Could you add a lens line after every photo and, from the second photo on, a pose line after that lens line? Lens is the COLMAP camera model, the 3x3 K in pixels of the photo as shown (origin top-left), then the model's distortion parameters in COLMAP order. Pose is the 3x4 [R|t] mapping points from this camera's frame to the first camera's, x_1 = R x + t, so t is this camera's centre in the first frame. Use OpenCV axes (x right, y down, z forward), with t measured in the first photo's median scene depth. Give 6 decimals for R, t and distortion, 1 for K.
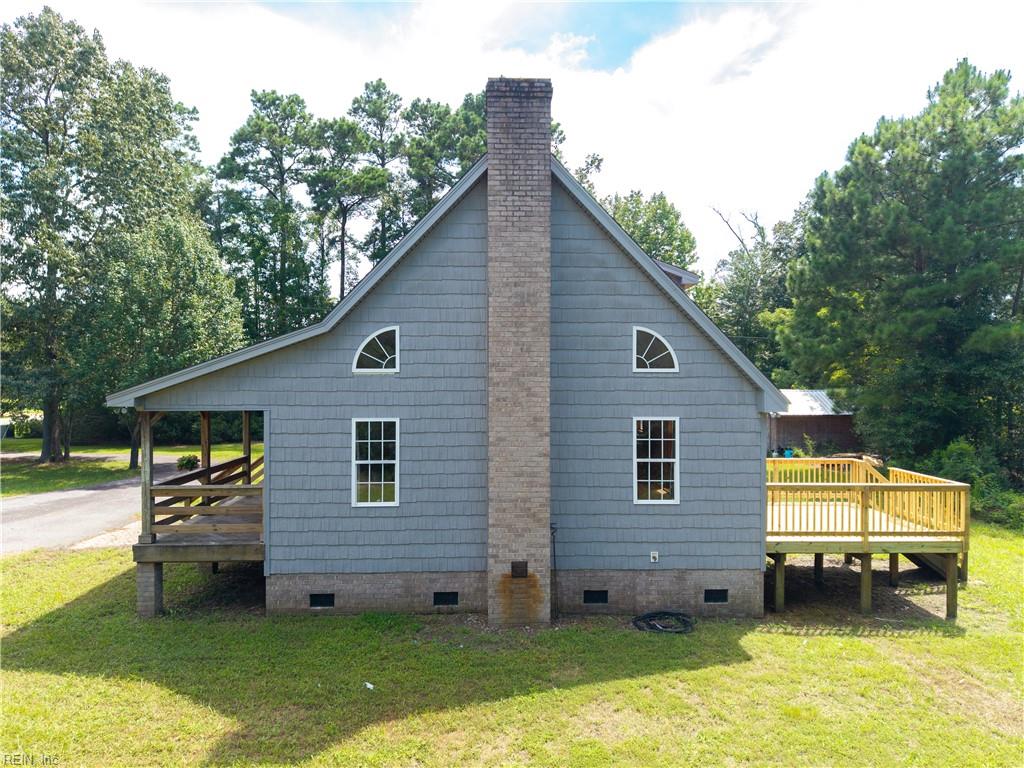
lens RADIAL K [[716.6, 0, 512.0], [0, 716.6, 384.0], [0, 0, 1]] dist [0.010338, -0.006234]
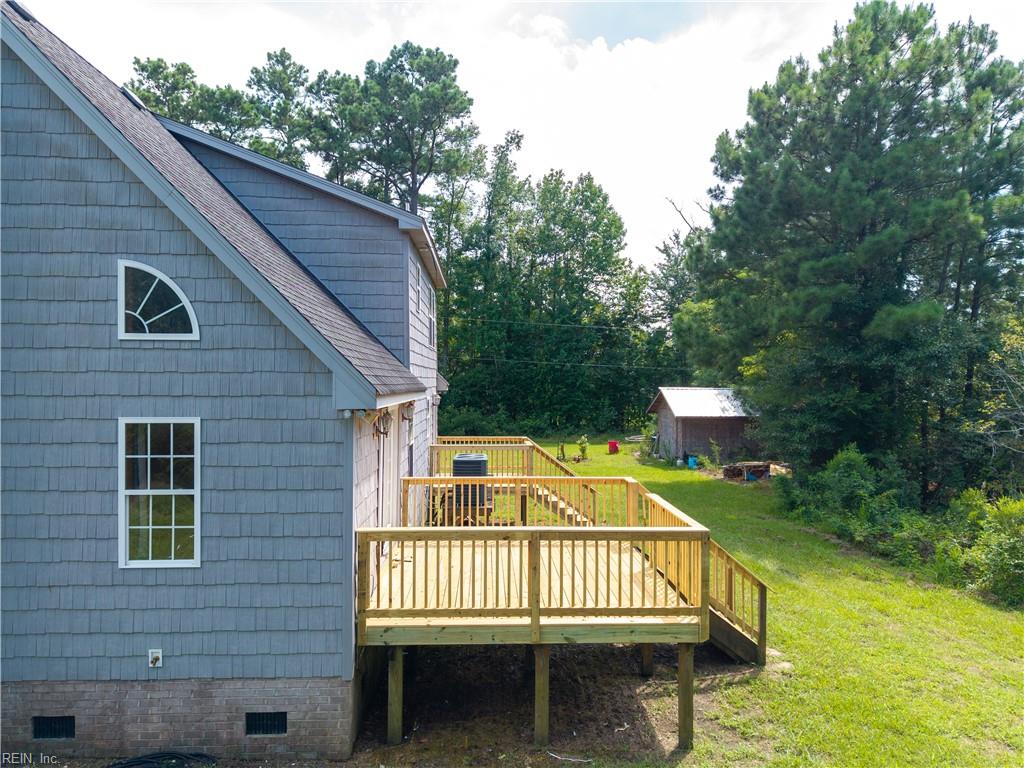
lens RADIAL K [[716.6, 0, 512.0], [0, 716.6, 384.0], [0, 0, 1]] dist [0.010338, -0.006234]
pose [[0.999974, 0.000834, 0.007193, 0.229004], [-0.000810, 0.999994, -0.003423, 0.009995], [-0.007196, 0.003417, 0.999968, 0.197015]]
